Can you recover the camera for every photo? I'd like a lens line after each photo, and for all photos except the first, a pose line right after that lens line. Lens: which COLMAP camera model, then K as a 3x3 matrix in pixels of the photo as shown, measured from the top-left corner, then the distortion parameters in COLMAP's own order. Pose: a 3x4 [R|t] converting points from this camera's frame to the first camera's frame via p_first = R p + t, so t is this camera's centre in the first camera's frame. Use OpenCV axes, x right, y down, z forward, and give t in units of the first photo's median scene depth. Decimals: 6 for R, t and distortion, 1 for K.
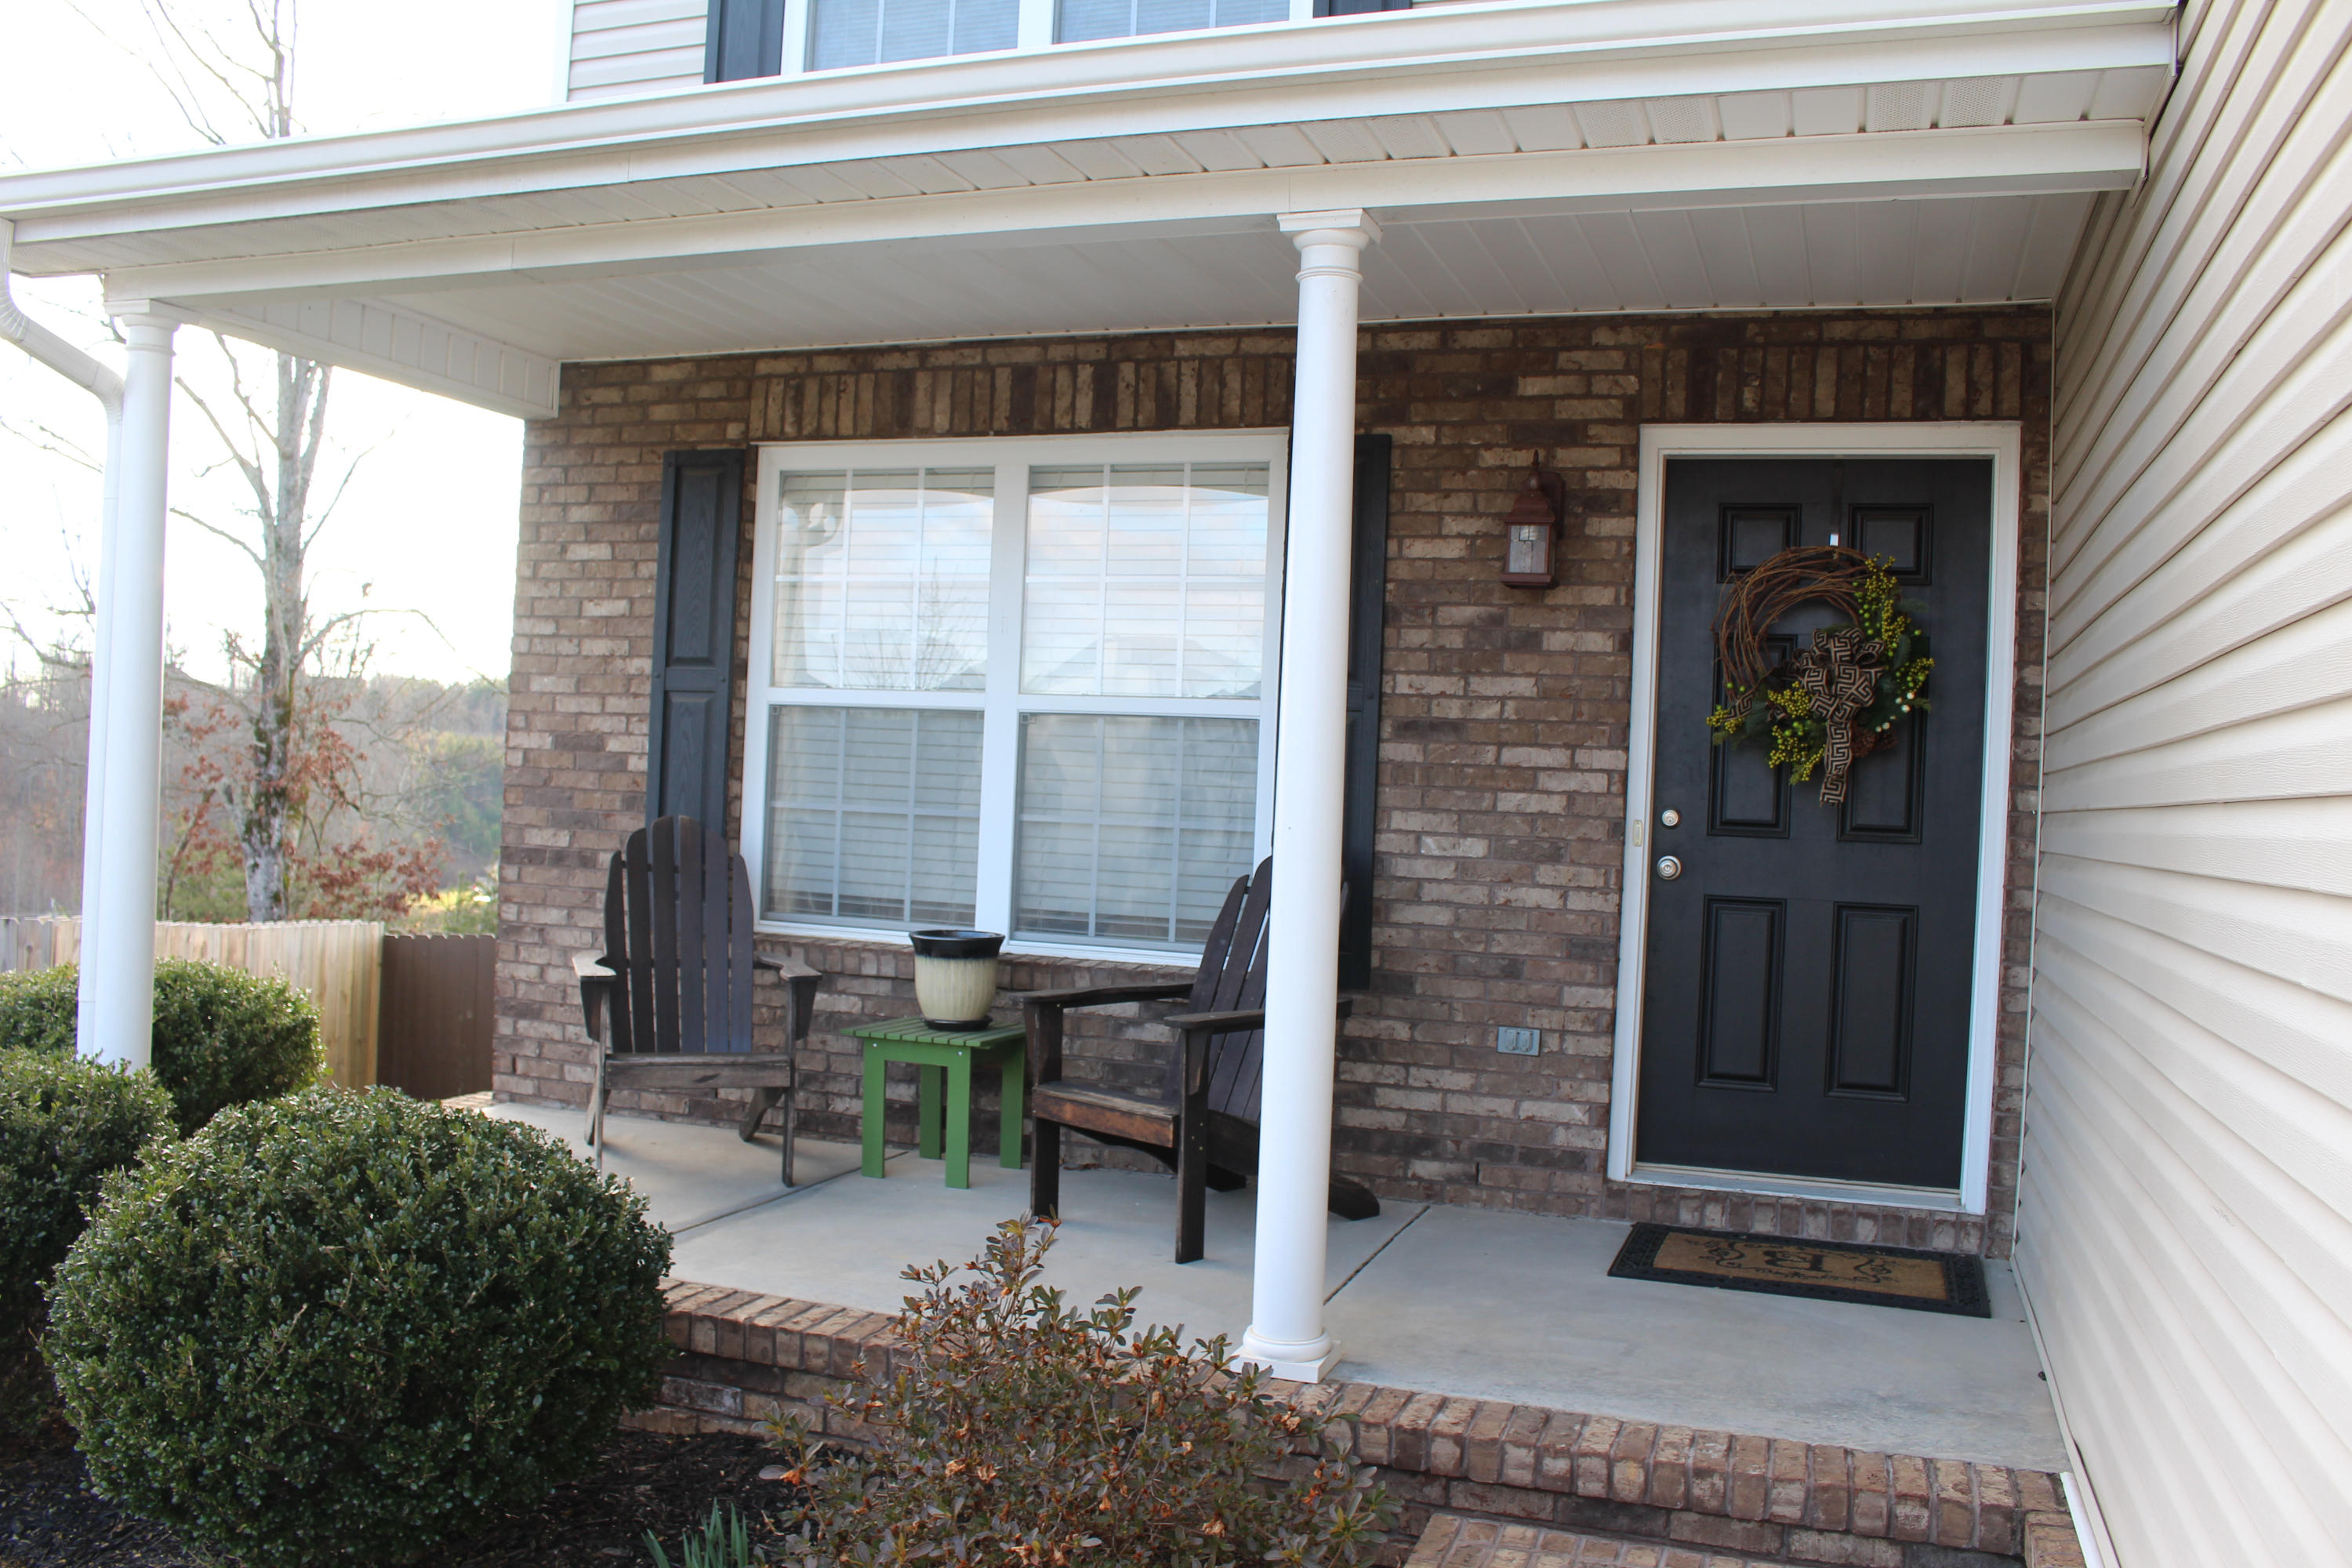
lens RADIAL K [[1951.7, 0, 1171.2], [0, 1951.7, 791.1], [0, 0, 1]] dist [-0.150034, 0.123772]
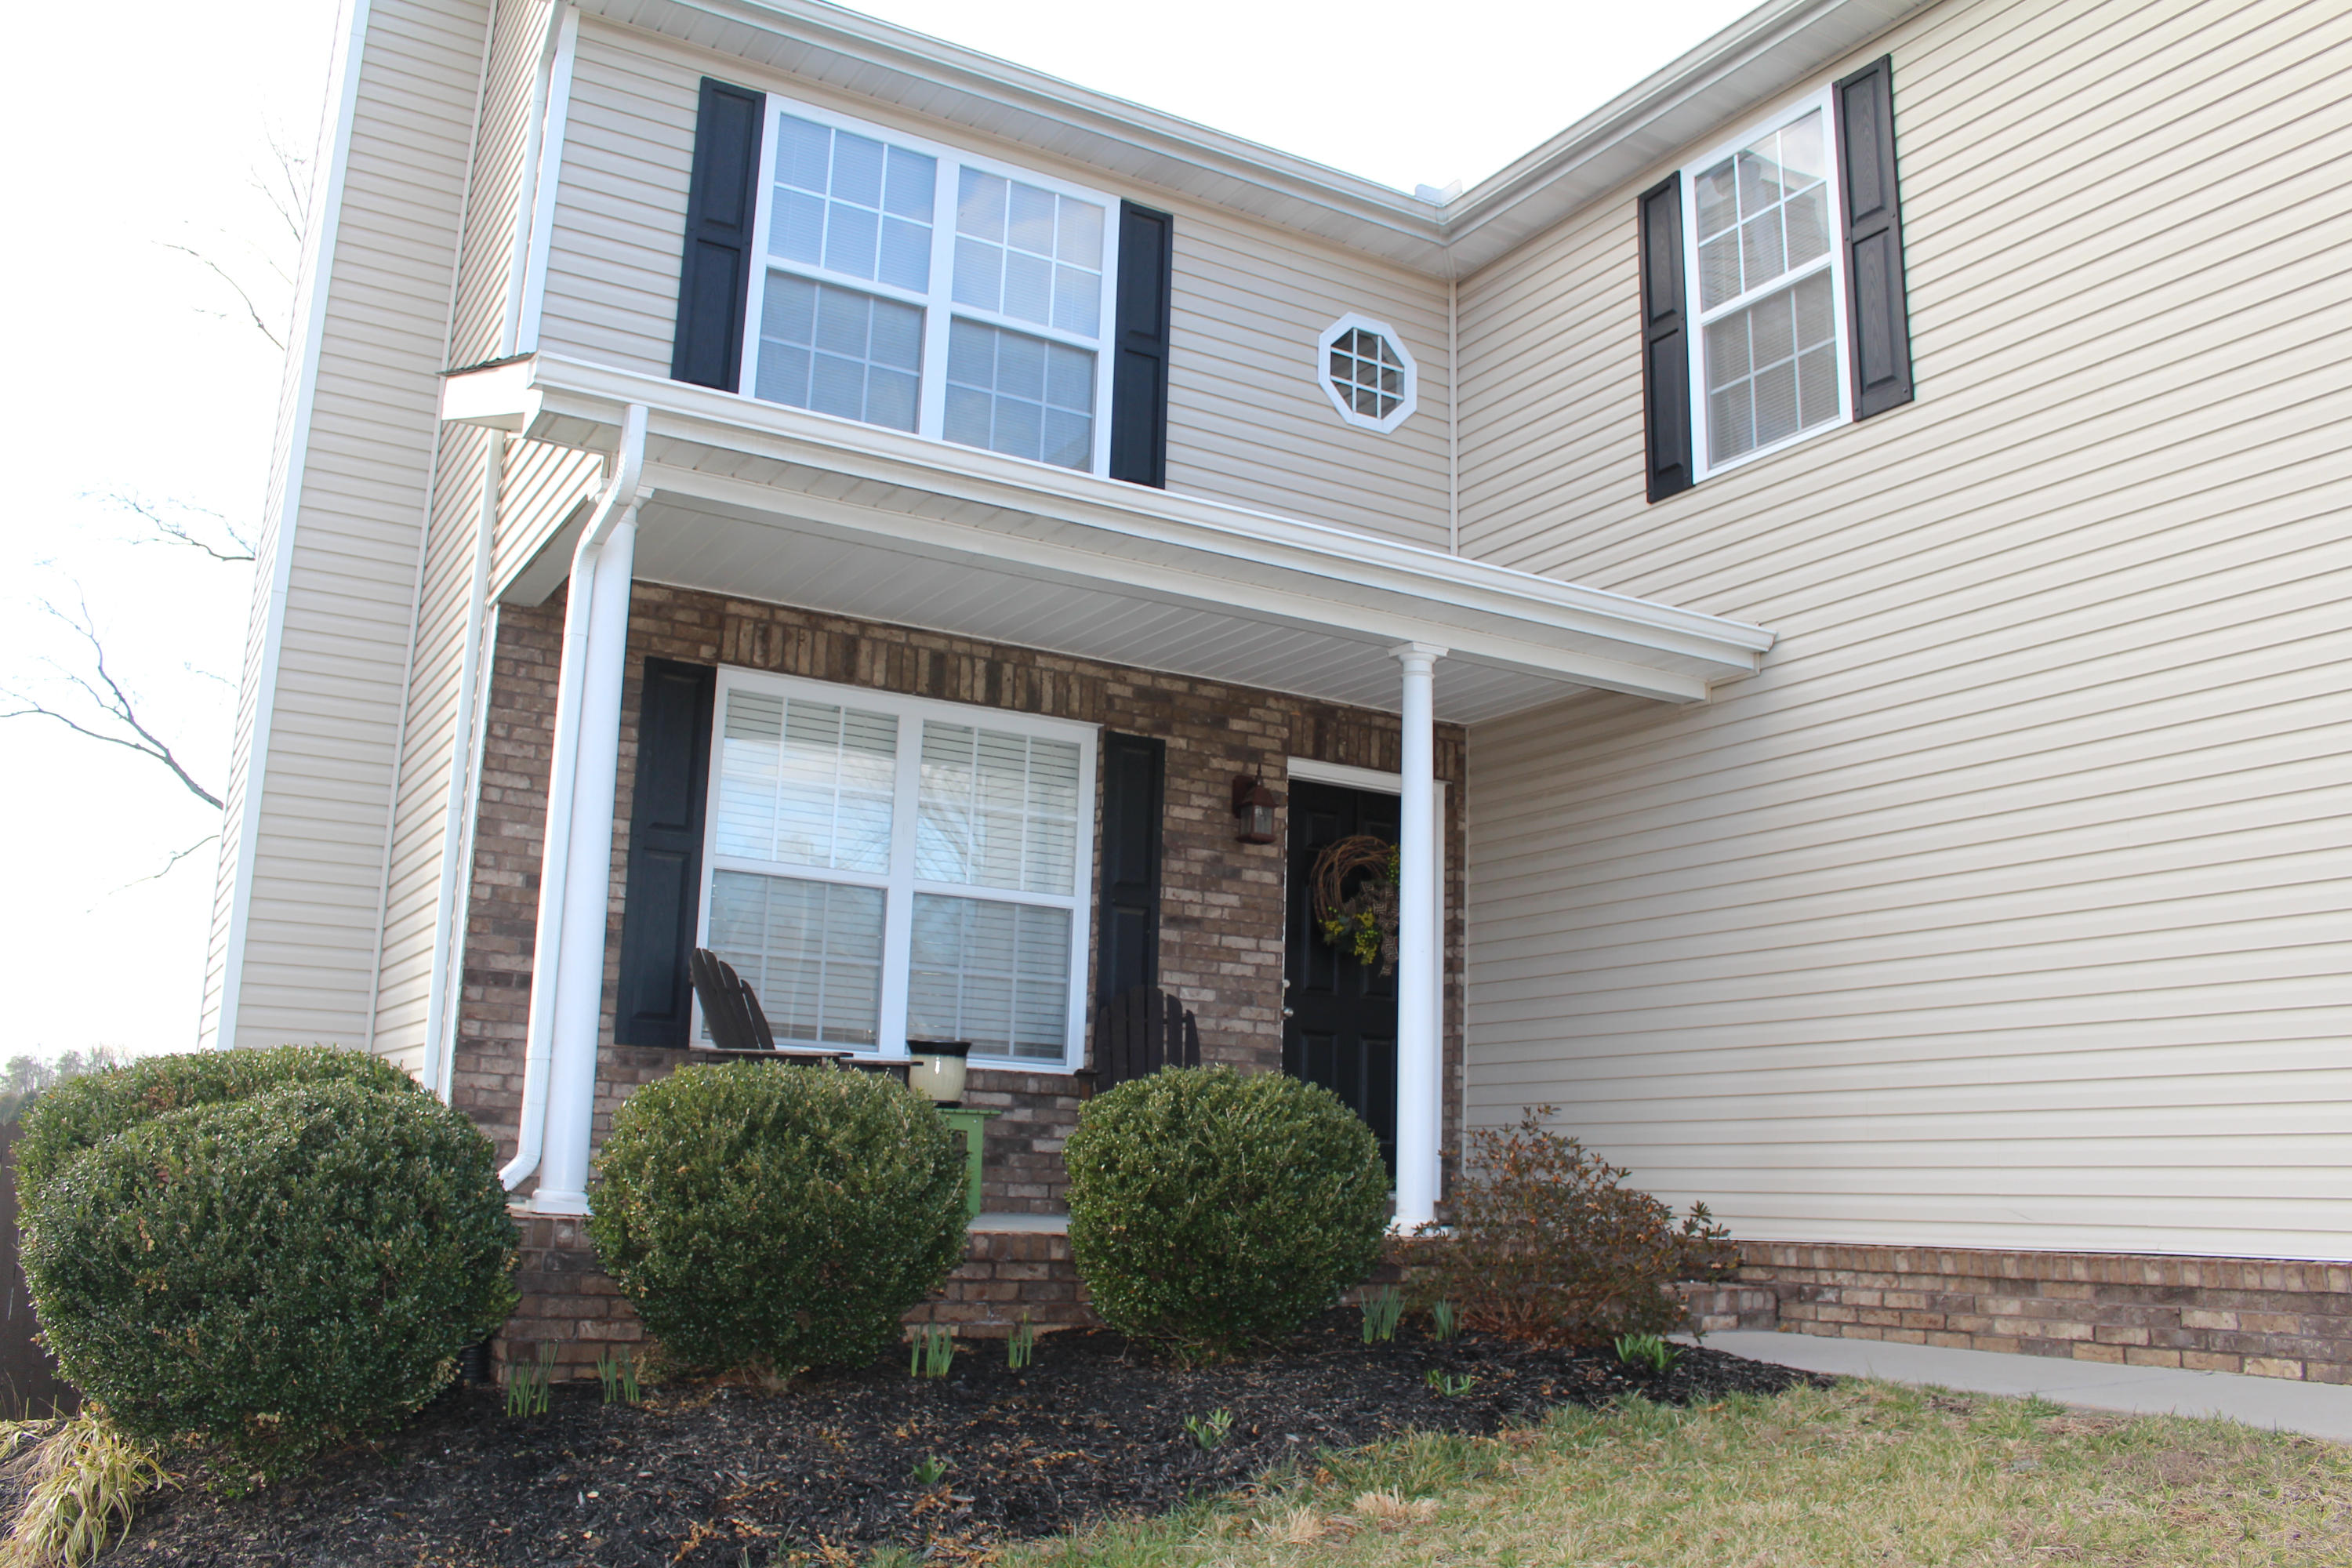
lens RADIAL K [[1951.7, 0, 1157.0], [0, 1951.7, 784.7], [0, 0, 1]] dist [-0.150034, 0.123772]
pose [[0.651449, 0.129805, 0.747506, -1.111764], [-0.008179, 0.986400, -0.164160, 0.122445], [-0.758649, 0.100828, 0.643651, -0.046840]]
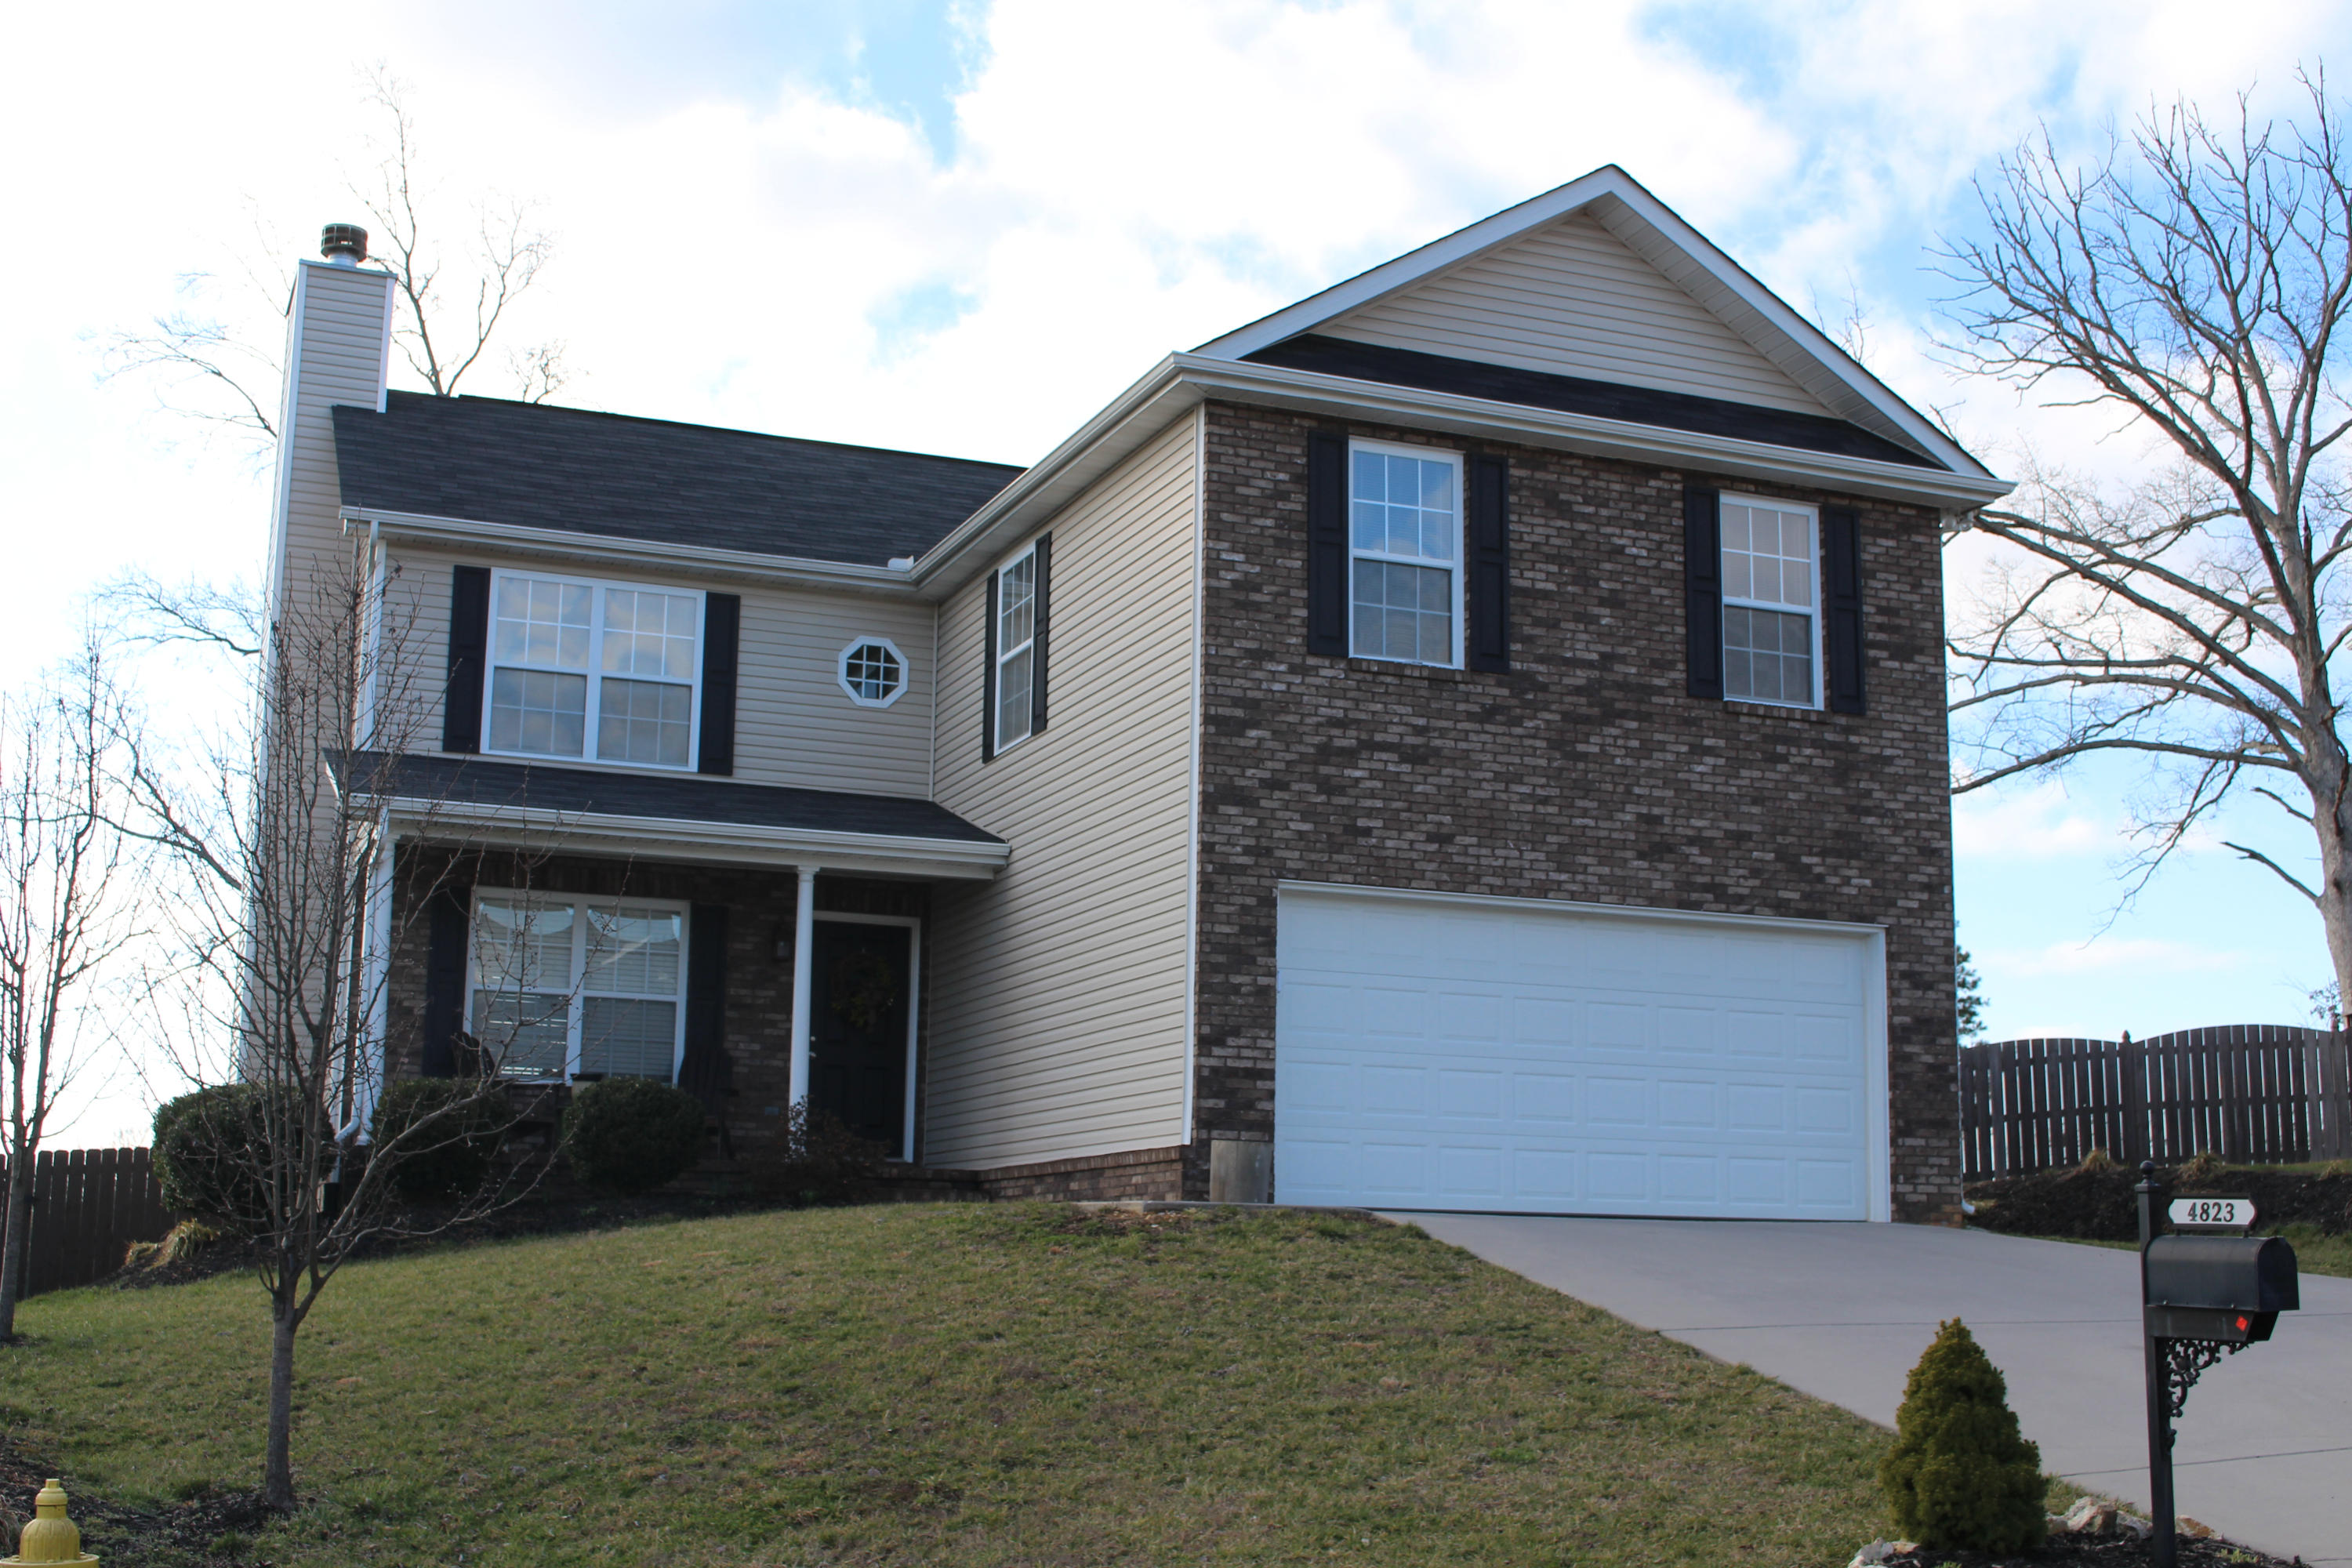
lens RADIAL K [[2746.9, 0, 1187.1], [0, 2746.9, 789.0], [0, 0, 1]] dist [-0.086012, 0.000000]
pose [[0.745831, 0.093133, 0.659592, -2.126794], [0.015218, 0.987538, -0.156646, 0.301927], [-0.665961, 0.126869, 0.735119, -2.539756]]
